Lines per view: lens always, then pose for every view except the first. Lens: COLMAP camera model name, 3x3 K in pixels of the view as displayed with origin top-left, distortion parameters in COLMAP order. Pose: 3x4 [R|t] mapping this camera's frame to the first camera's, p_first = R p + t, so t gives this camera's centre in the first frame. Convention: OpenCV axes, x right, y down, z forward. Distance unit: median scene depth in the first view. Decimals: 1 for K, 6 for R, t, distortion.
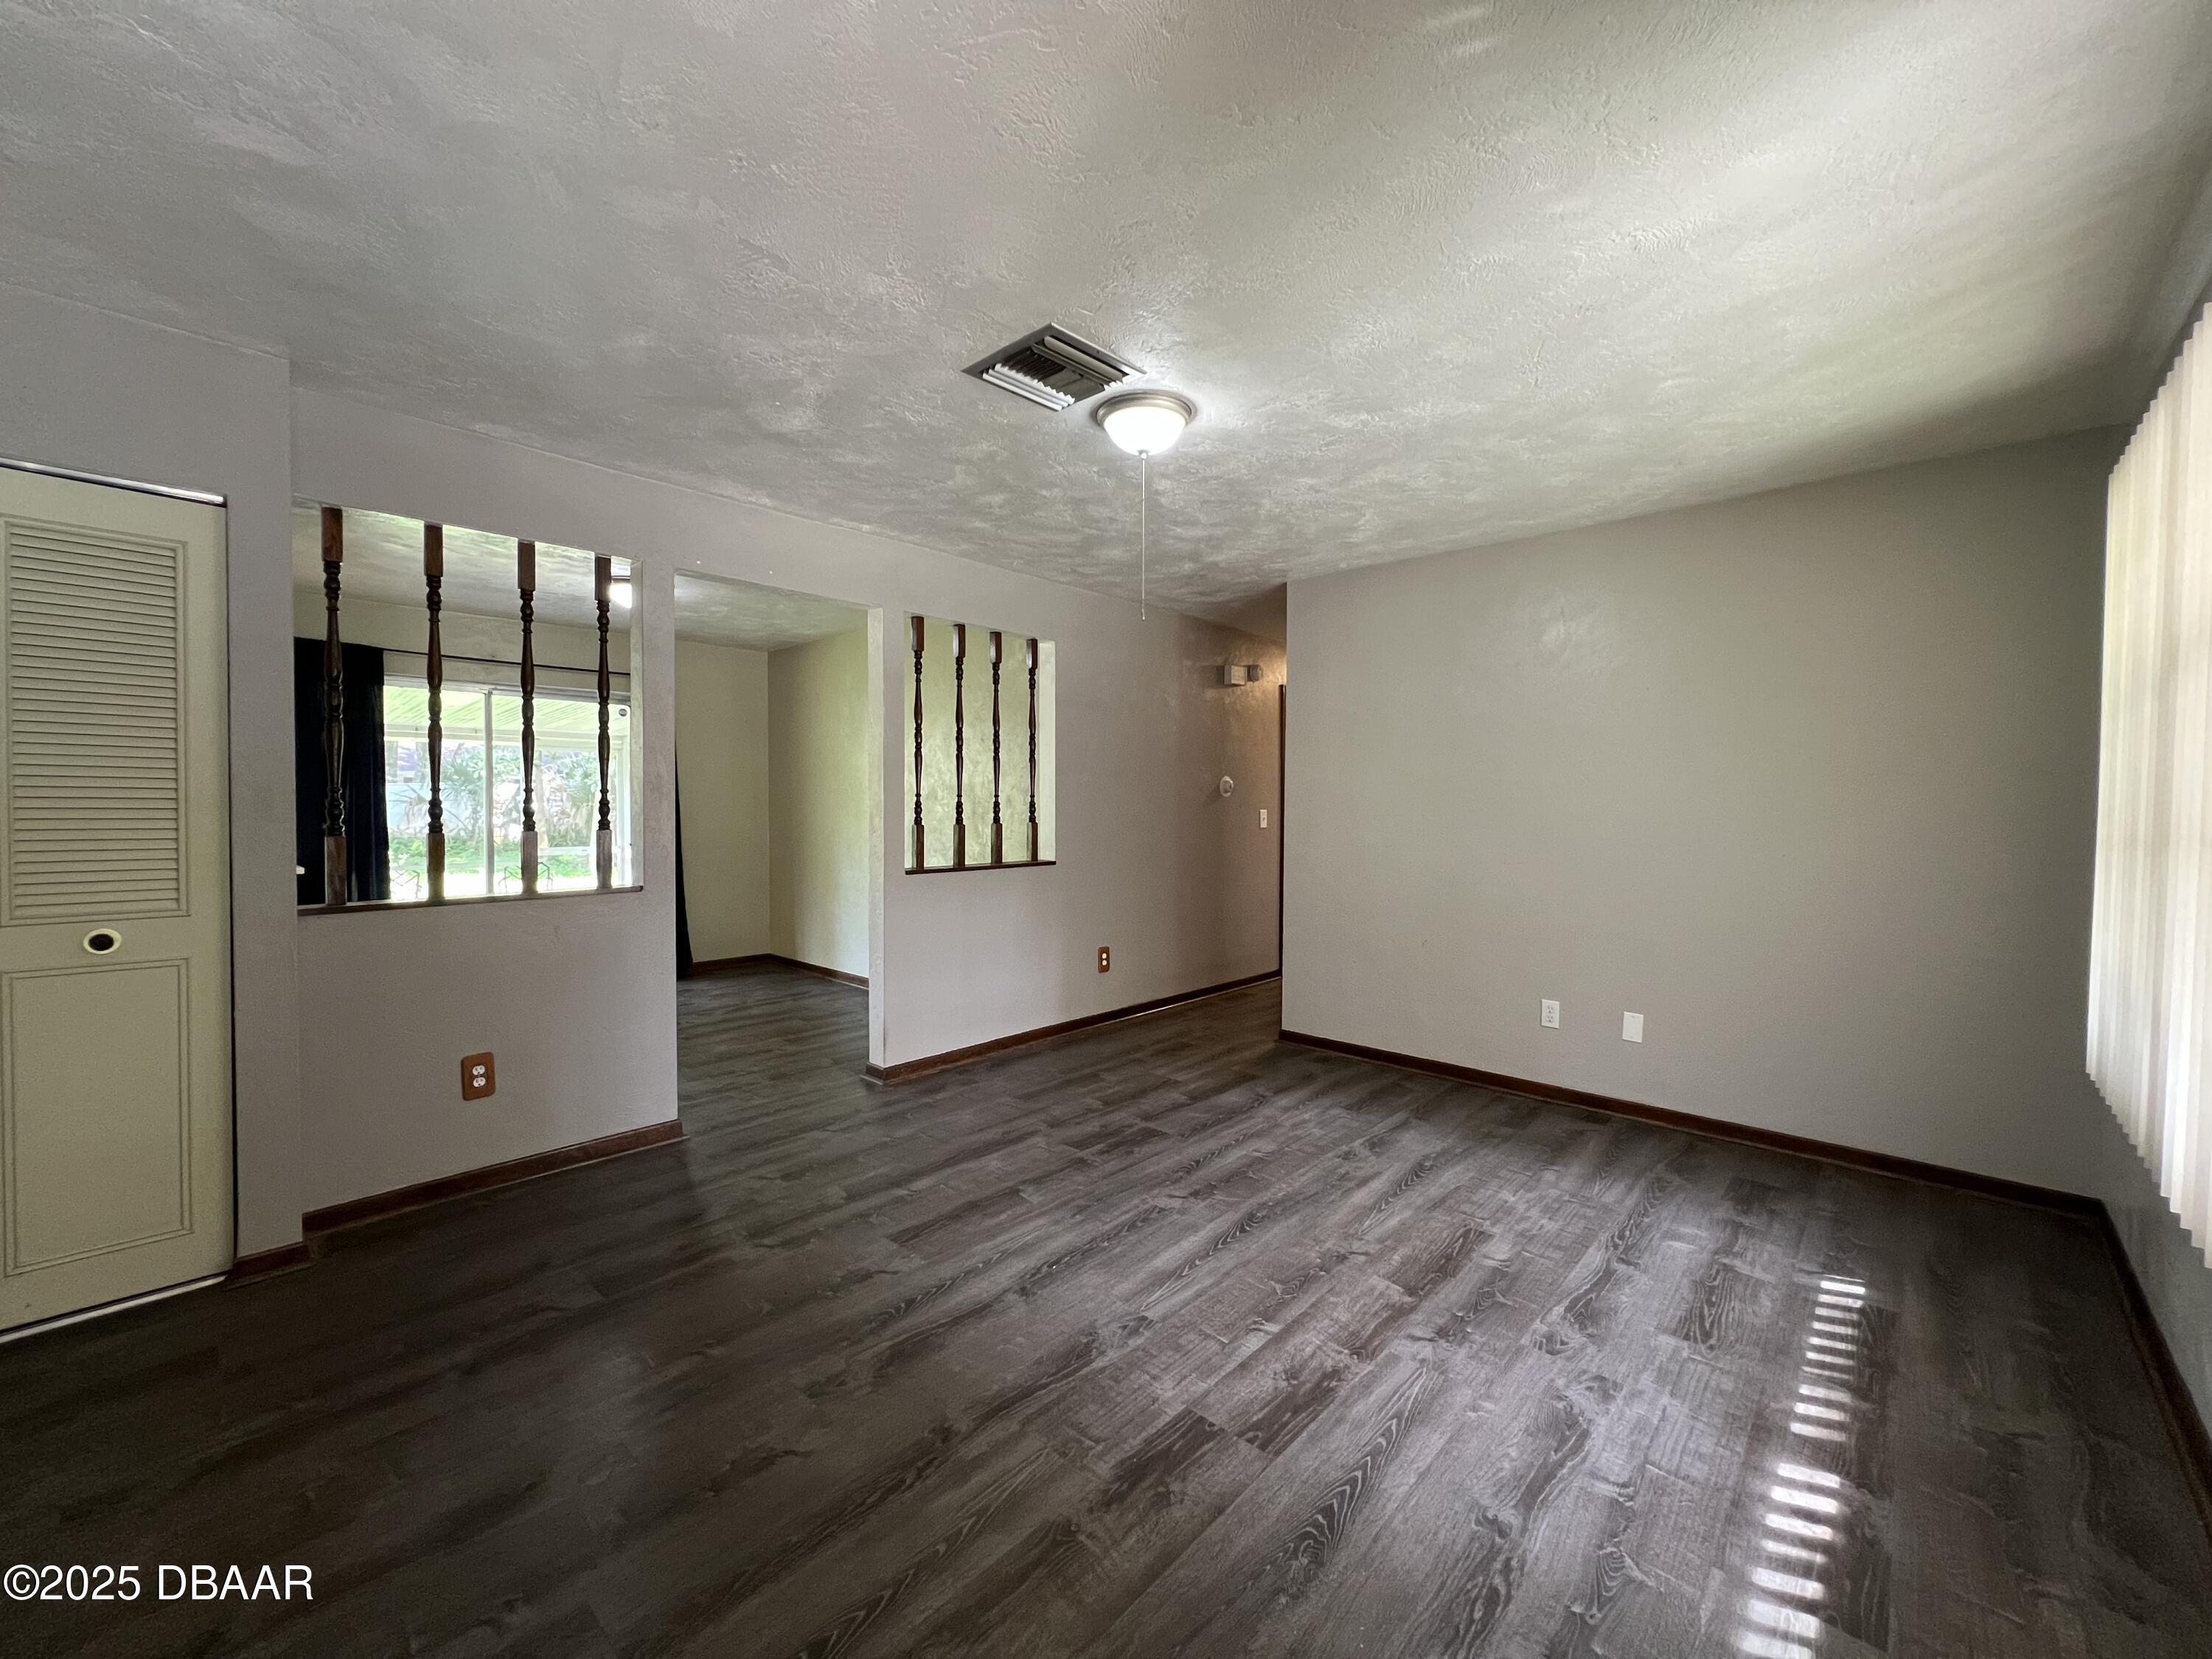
lens RADIAL K [[885.3, 0, 1101.0], [0, 885.3, 827.4], [0, 0, 1]] dist [-0.004732, 0.001528]
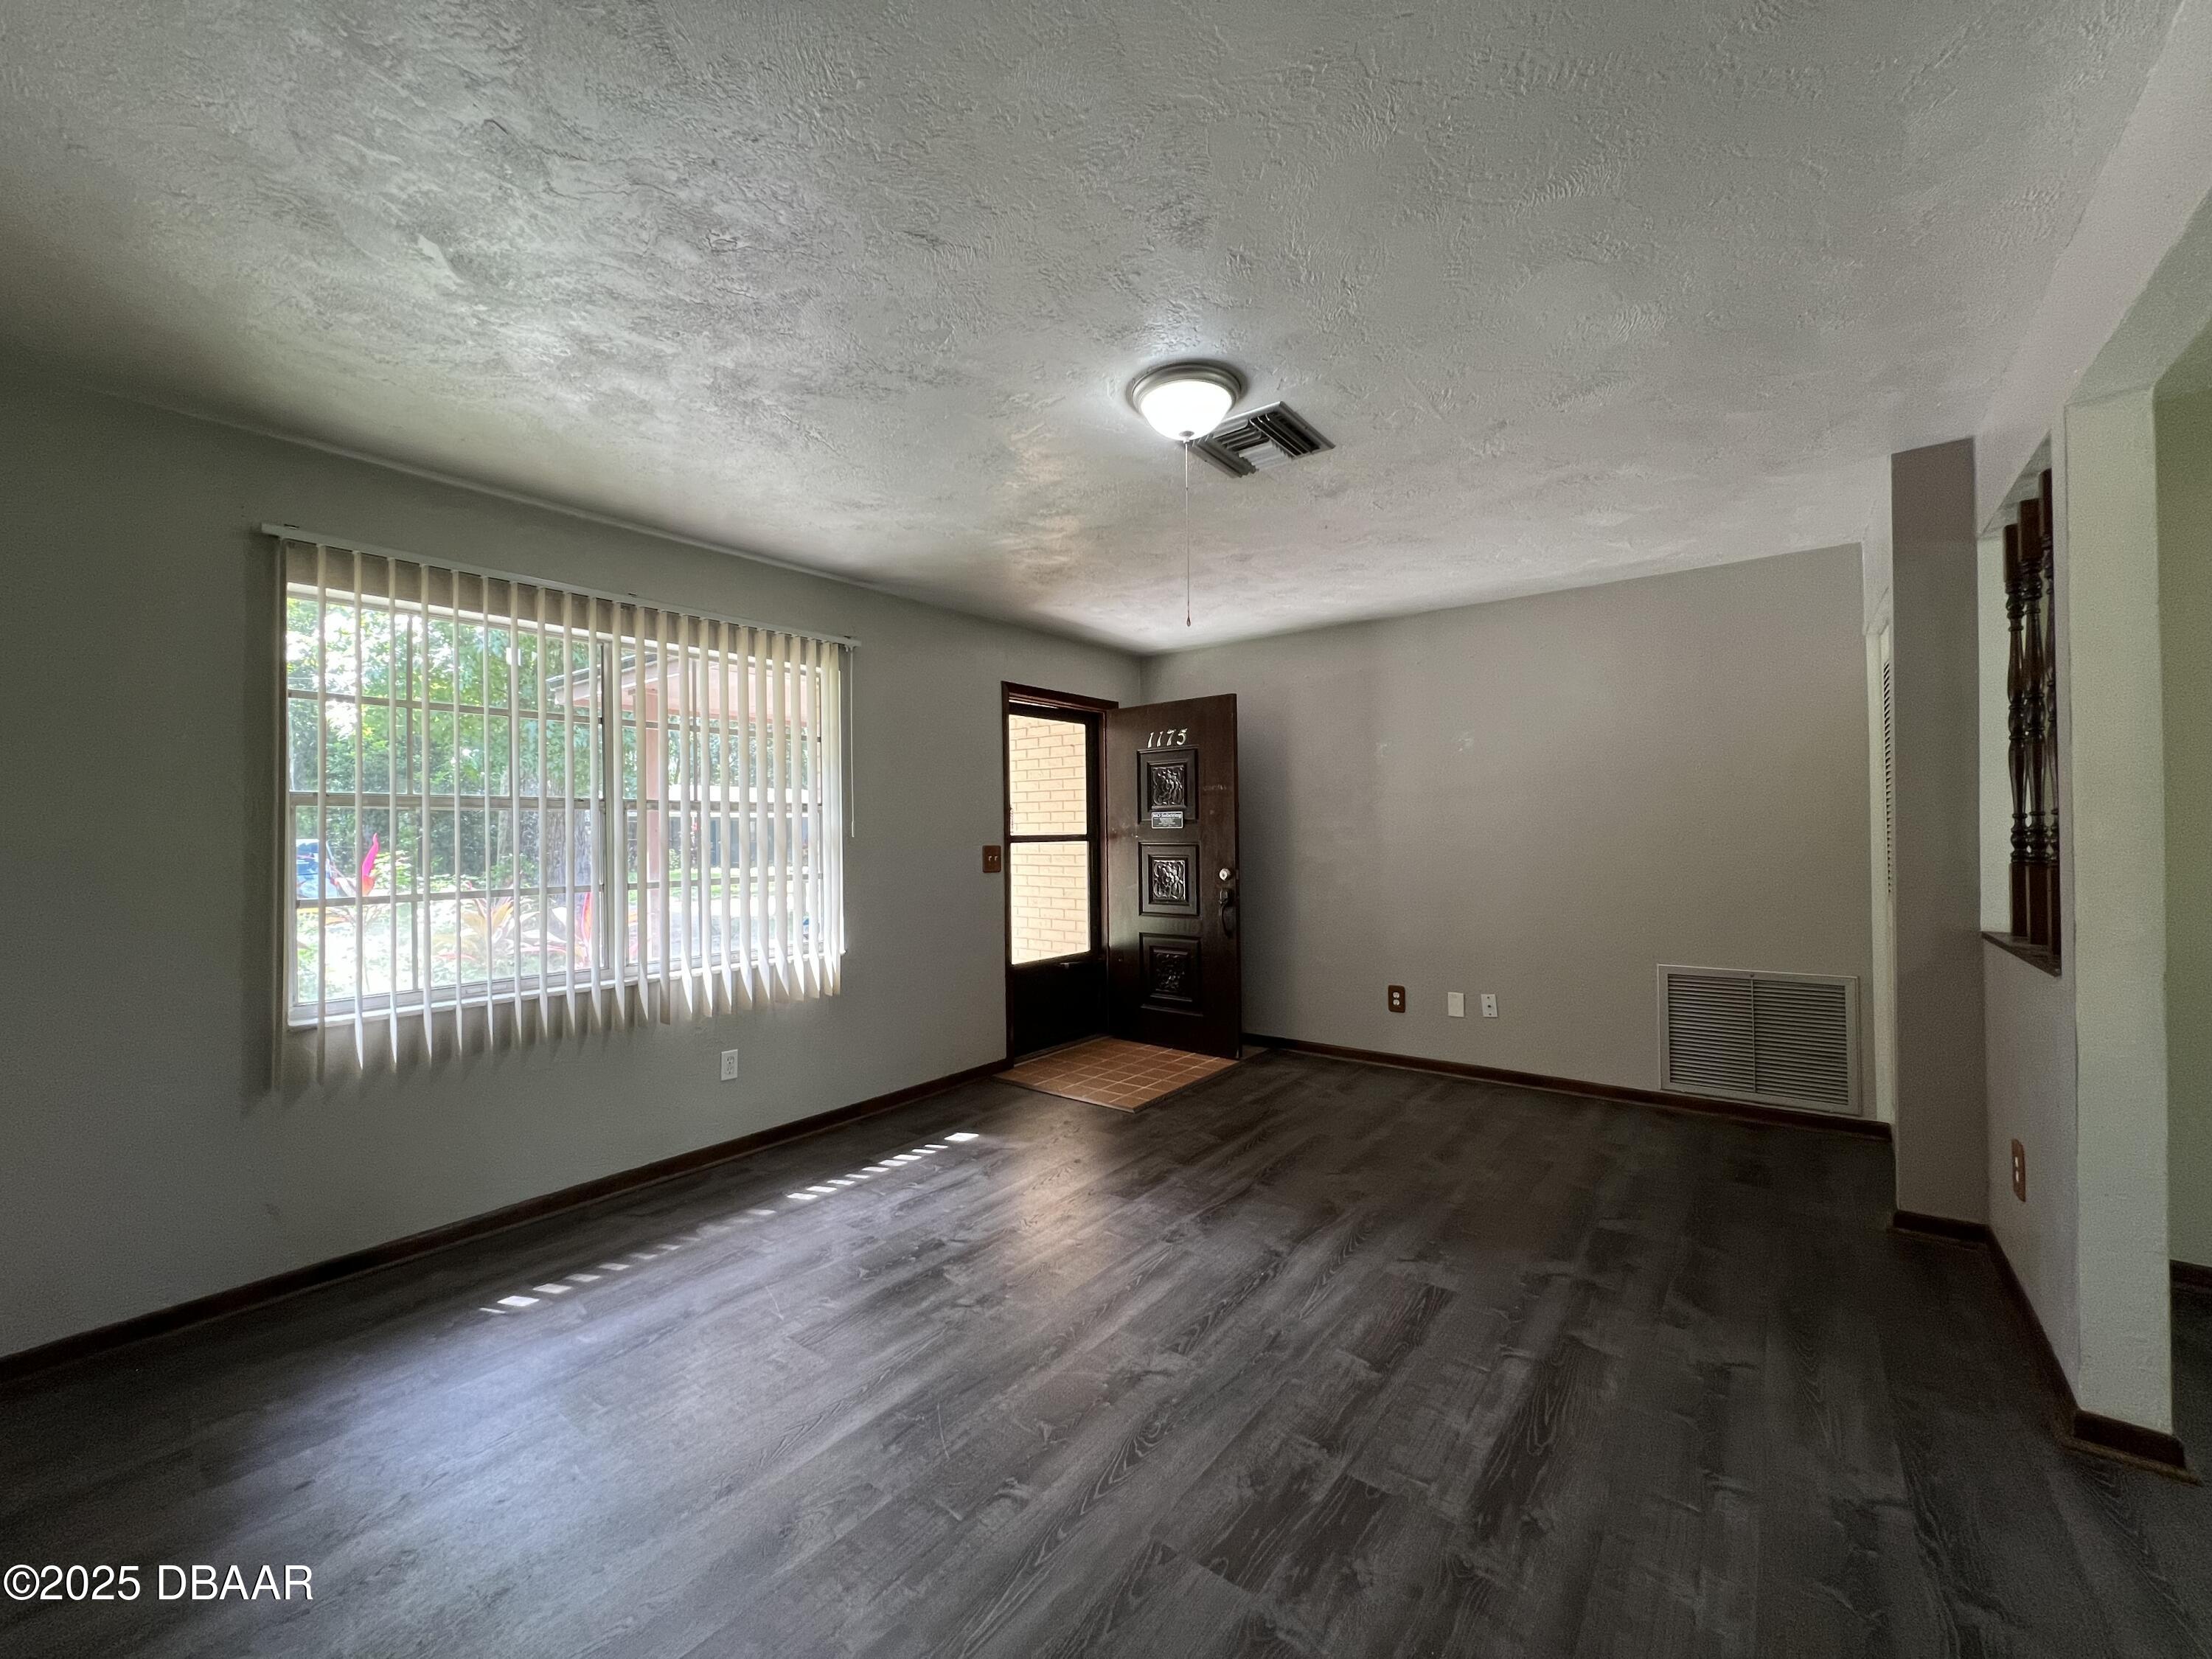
lens RADIAL K [[885.3, 0, 1091.1], [0, 885.3, 830.3], [0, 0, 1]] dist [-0.004732, 0.001528]
pose [[-0.996828, 0.009241, -0.079048, 0.228444], [0.007465, 0.999714, 0.022727, -0.057903], [0.079235, 0.022064, -0.996612, 2.011922]]
